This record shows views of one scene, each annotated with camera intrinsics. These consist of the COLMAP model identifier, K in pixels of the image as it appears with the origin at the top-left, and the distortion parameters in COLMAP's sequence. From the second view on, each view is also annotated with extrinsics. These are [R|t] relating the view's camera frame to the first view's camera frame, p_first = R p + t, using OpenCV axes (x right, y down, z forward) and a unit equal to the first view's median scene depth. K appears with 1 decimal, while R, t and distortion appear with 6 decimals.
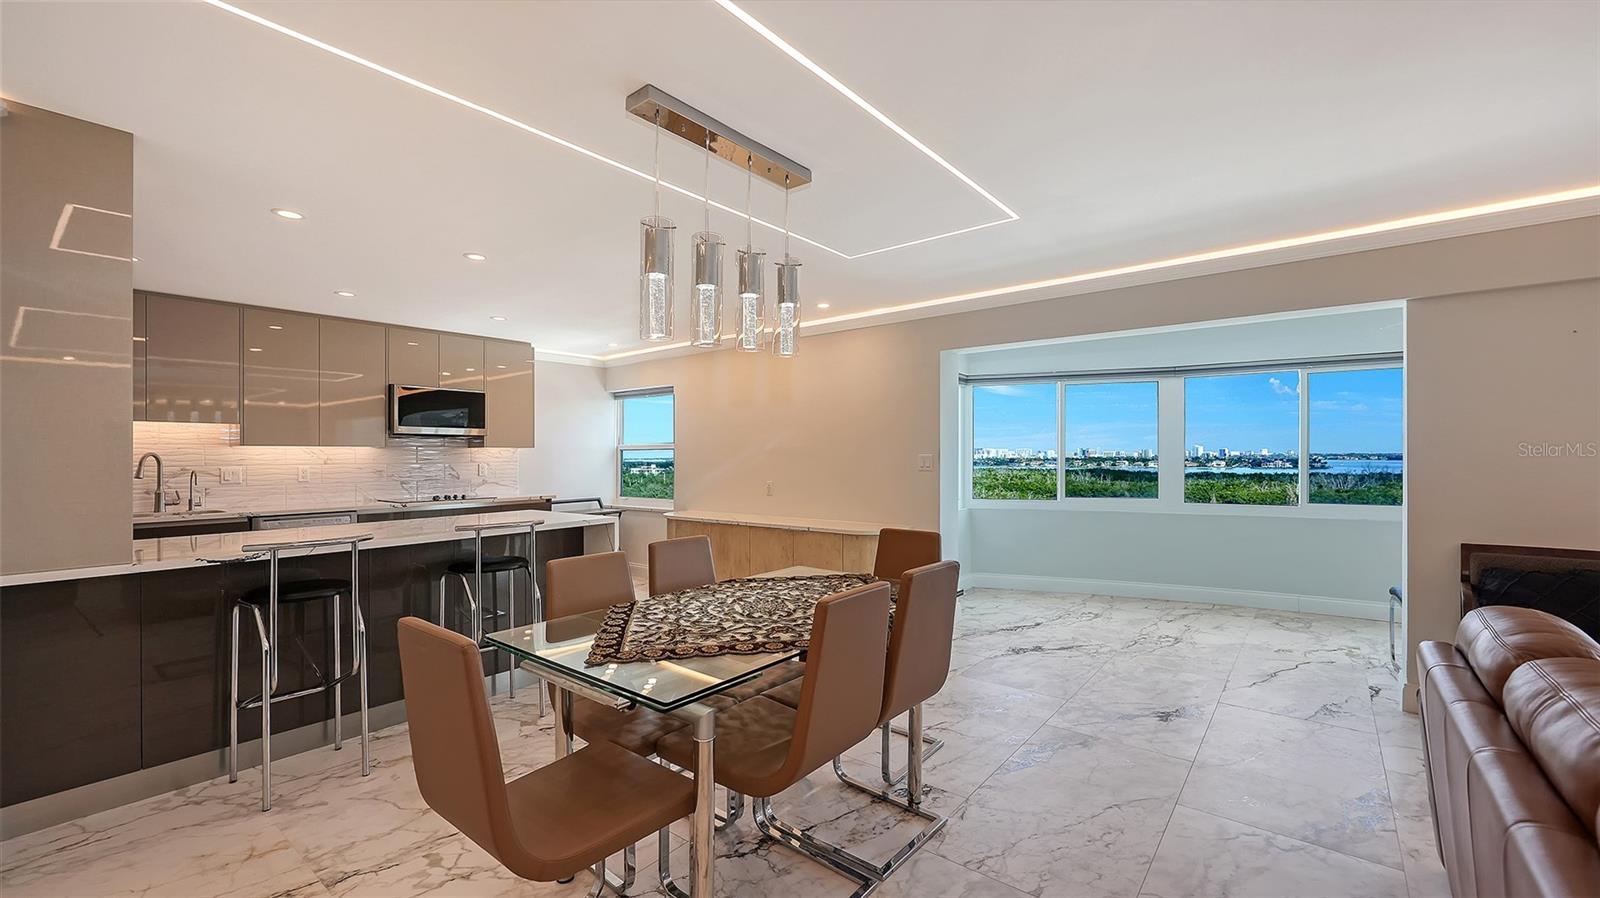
lens RADIAL K [[651.1, 0, 802.6], [0, 651.1, 446.1], [0, 0, 1]] dist [0.003431, 0.000146]
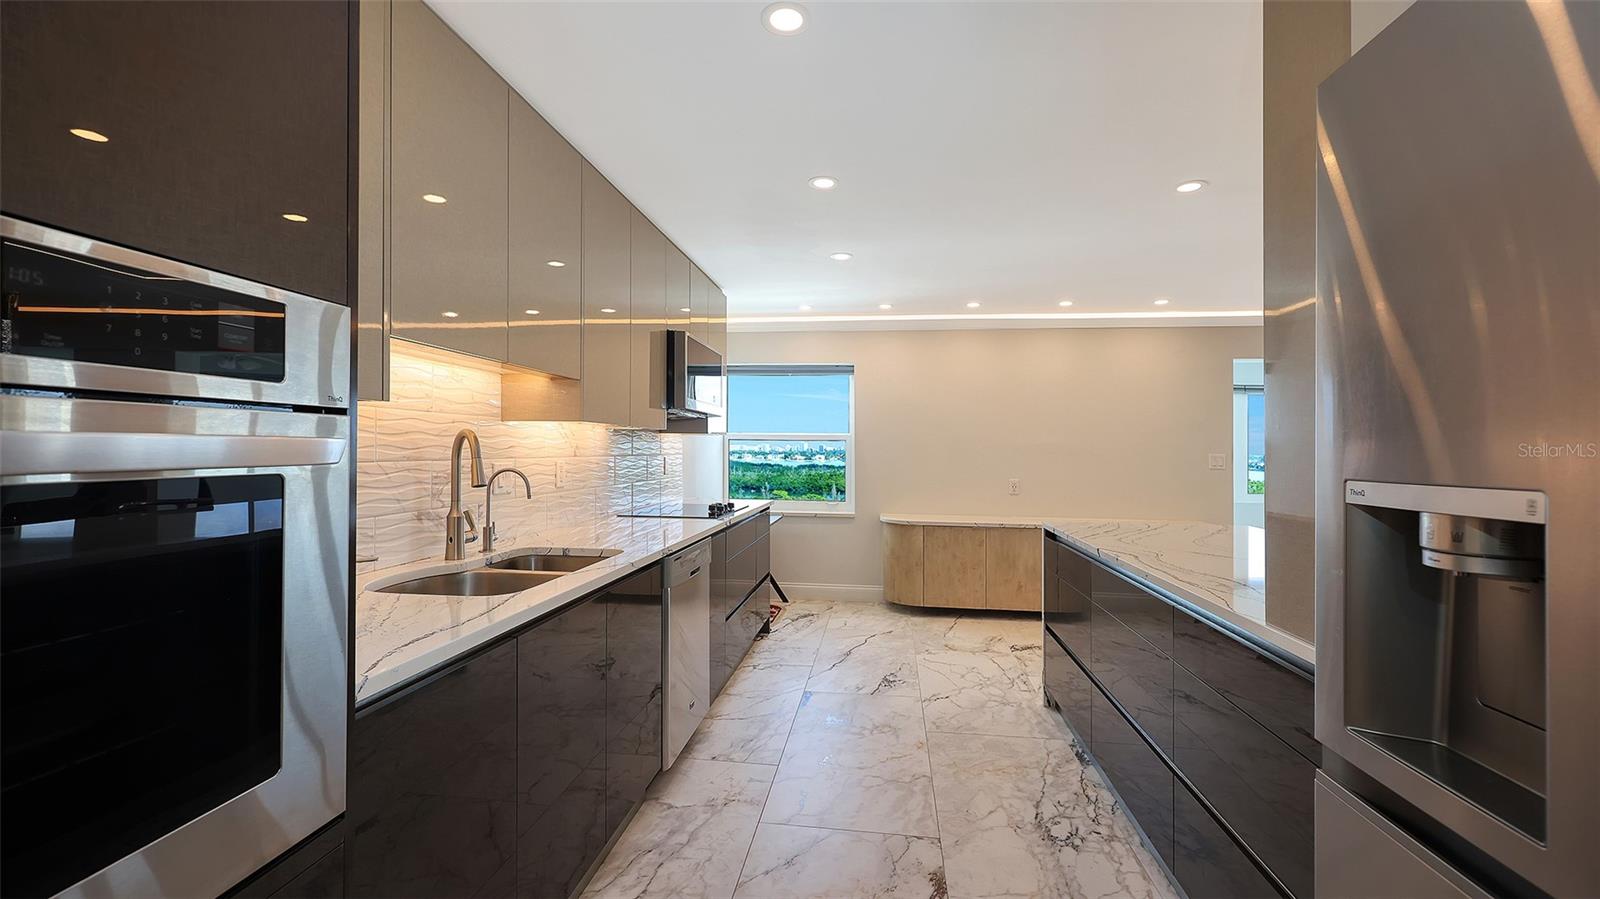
lens RADIAL K [[654.8, 0, 800.0], [0, 654.8, 449.5], [0, 0, 1]] dist [0.004106, -0.000161]
pose [[0.857518, 0.016387, 0.514193, -0.858181], [-0.026160, 0.999588, 0.011770, 0.010006], [-0.513789, -0.023544, 0.857593, 0.404345]]
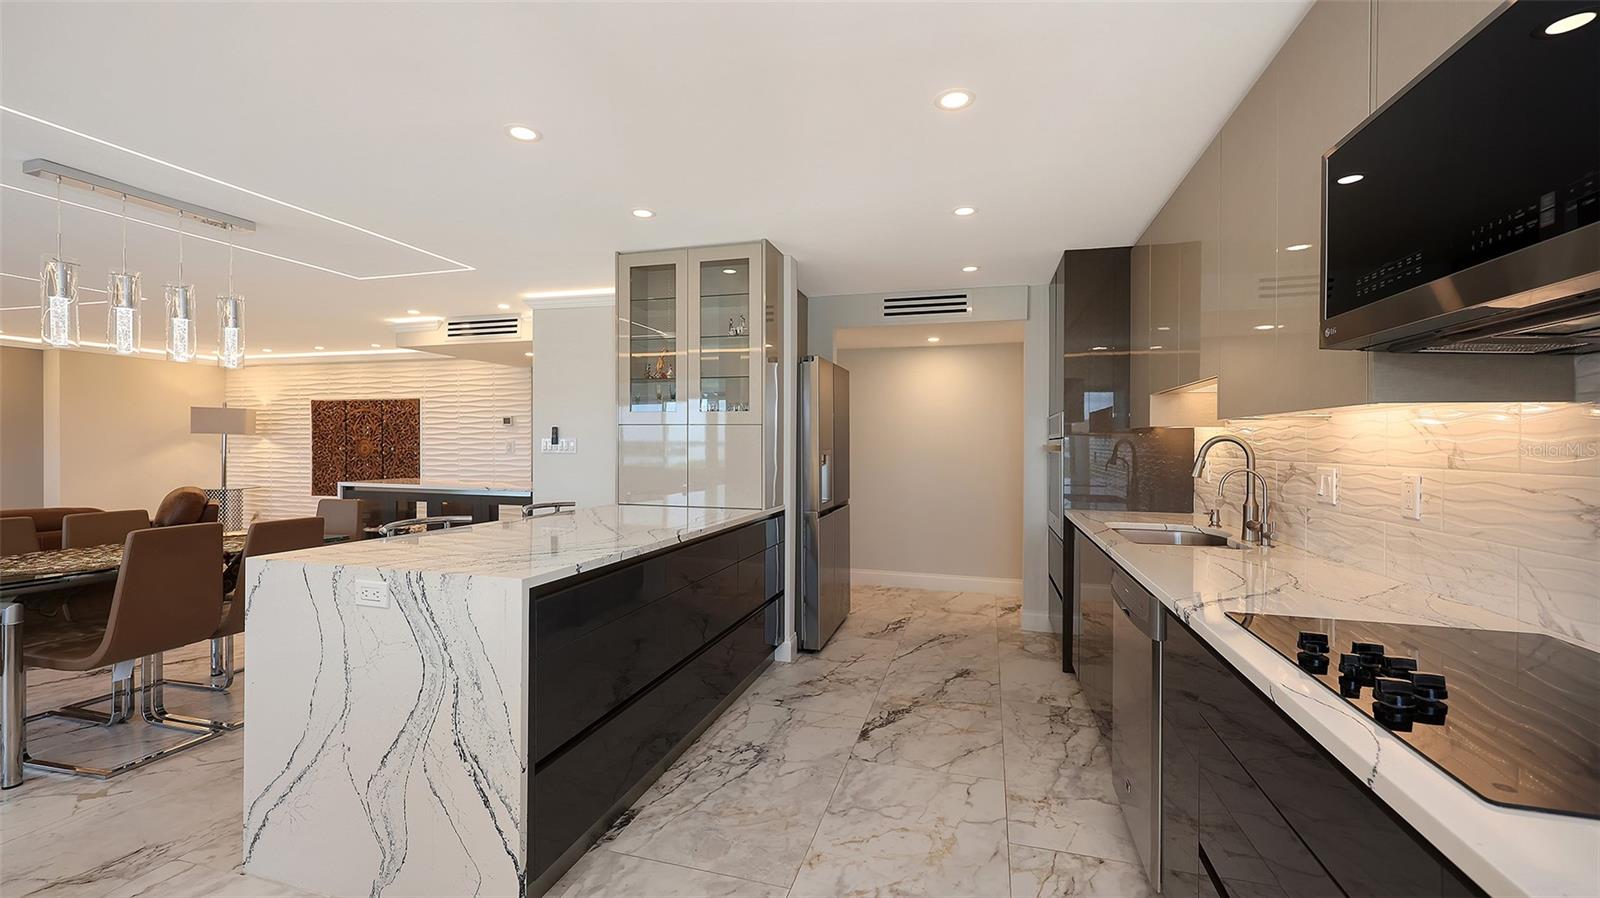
lens RADIAL K [[651.1, 0, 802.6], [0, 651.1, 446.1], [0, 0, 1]] dist [0.003431, 0.000146]
pose [[-0.922744, 0.002313, -0.385407, -0.345042], [0.005299, 0.999964, -0.006685, 0.017044], [0.385377, -0.008211, -0.922723, 1.153529]]
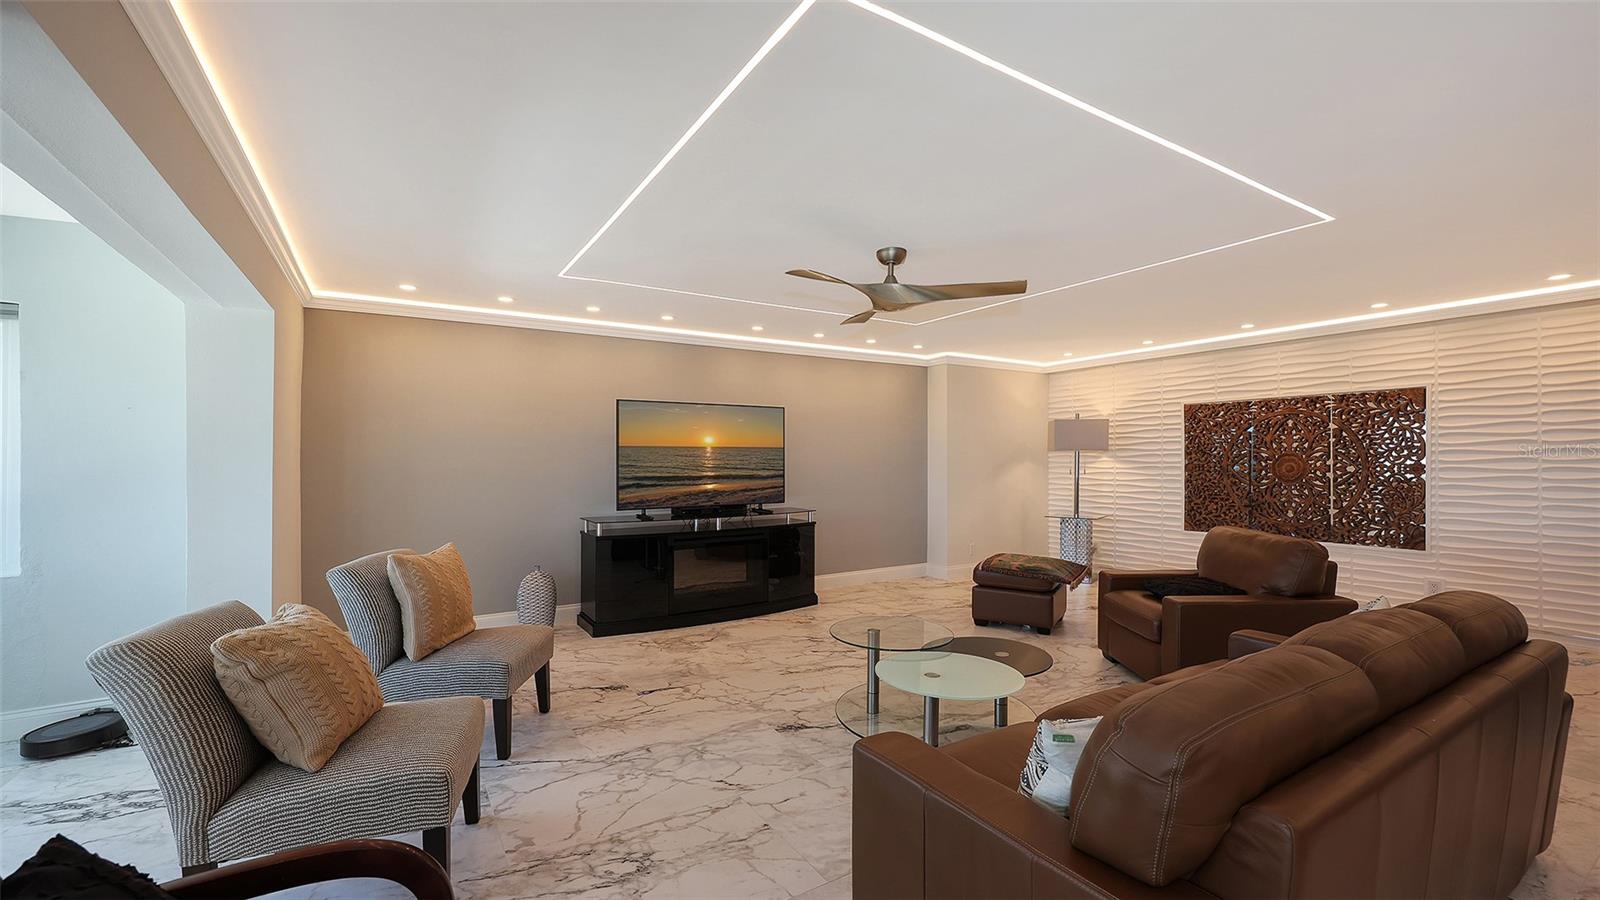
lens RADIAL K [[651.1, 0, 802.6], [0, 651.1, 447.1], [0, 0, 1]] dist [0.003431, 0.000146]
pose [[-0.944160, 0.018446, 0.328971, 0.417300], [0.007002, 0.999329, -0.035938, 0.005198], [-0.329413, -0.031628, -0.943656, 0.588022]]
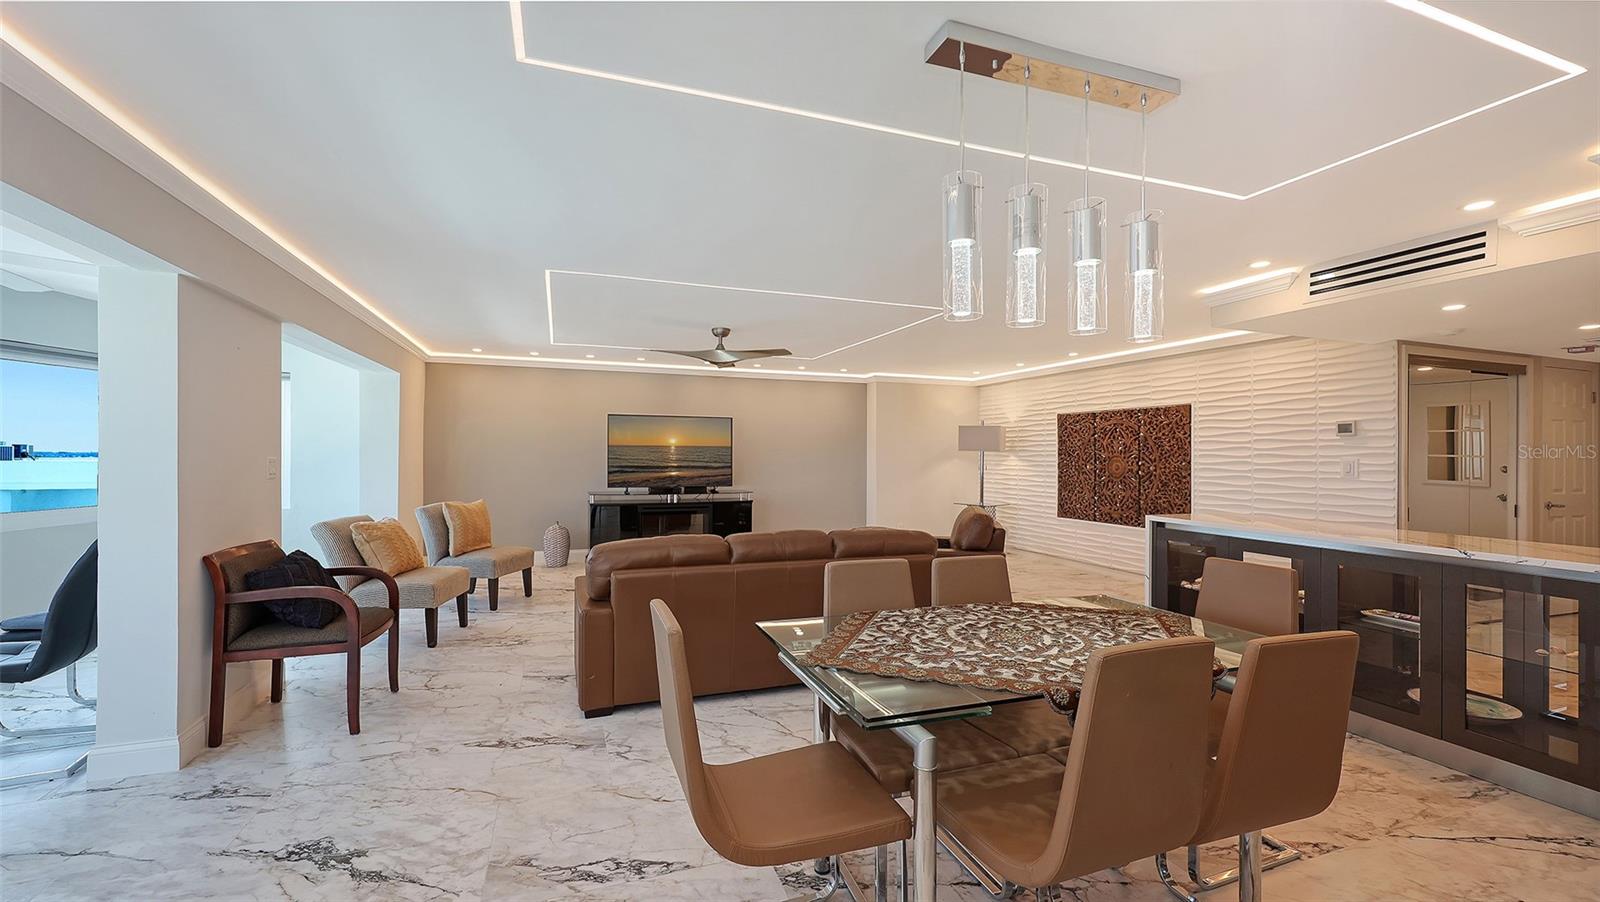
lens RADIAL K [[650.2, 0, 794.6], [0, 650.2, 457.0], [0, 0, 1]] dist [0.003835, 0.000185]
pose [[-0.852223, -0.001211, 0.523177, -0.115695], [-0.008240, 0.999904, -0.011108, 0.006255], [-0.523113, -0.013777, -0.852152, 0.789190]]
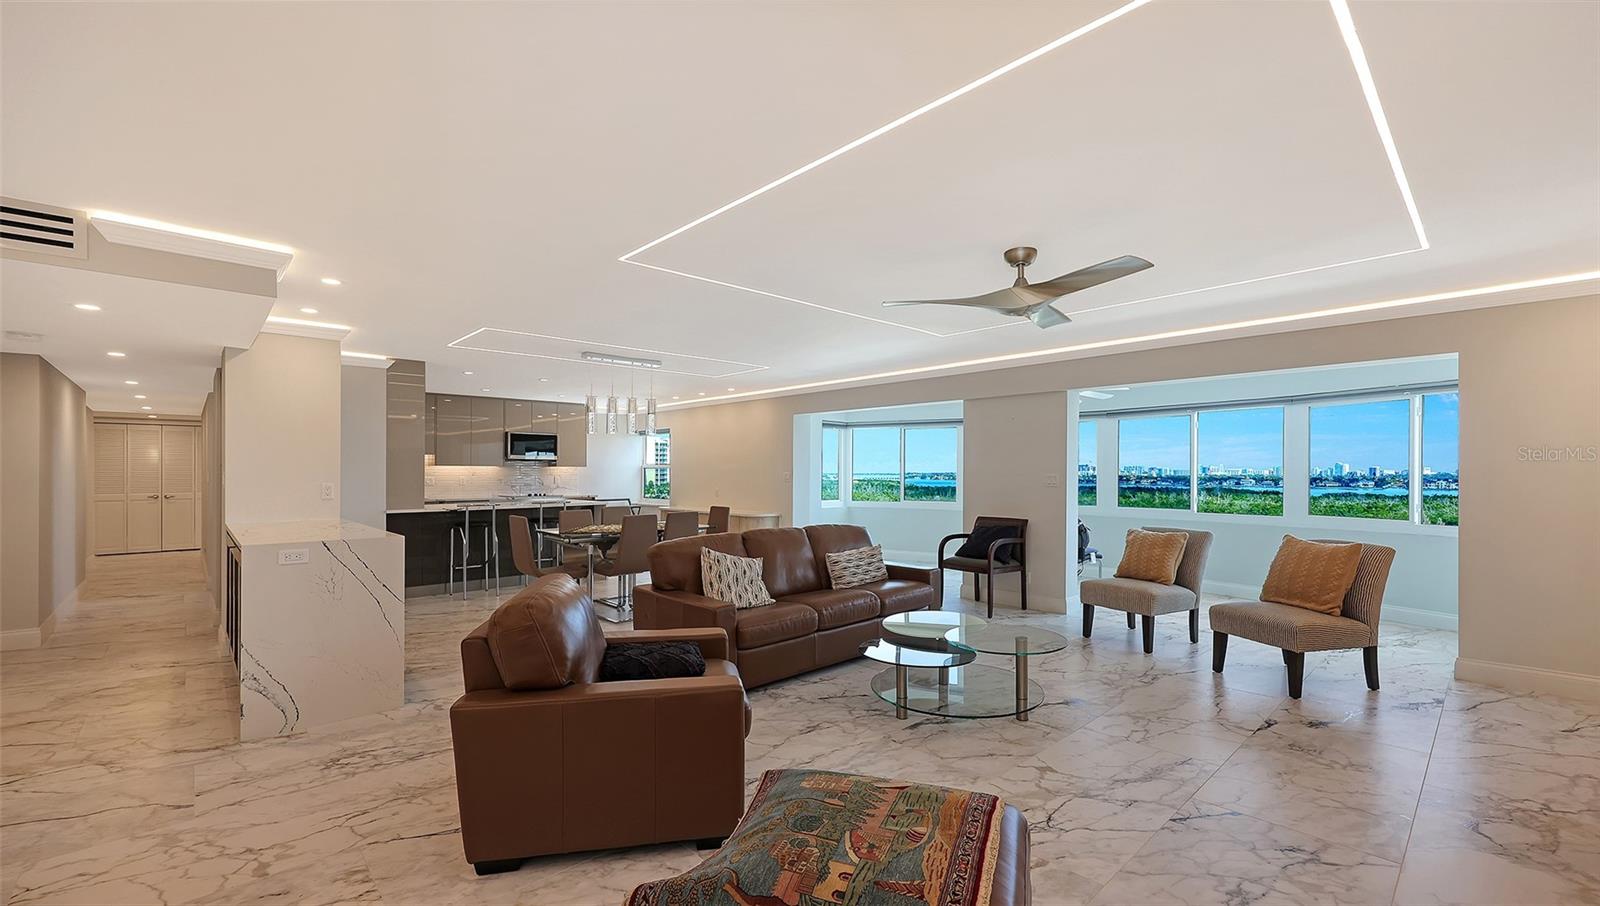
lens RADIAL K [[660.6, 0, 801.9], [0, 660.6, 464.3], [0, 0, 1]] dist [-0.001695, -0.000092]
pose [[0.990018, 0.004458, -0.140870, 0.438363], [-0.003922, 0.999984, 0.004078, -0.014912], [0.140886, -0.003485, 0.990020, -0.698385]]
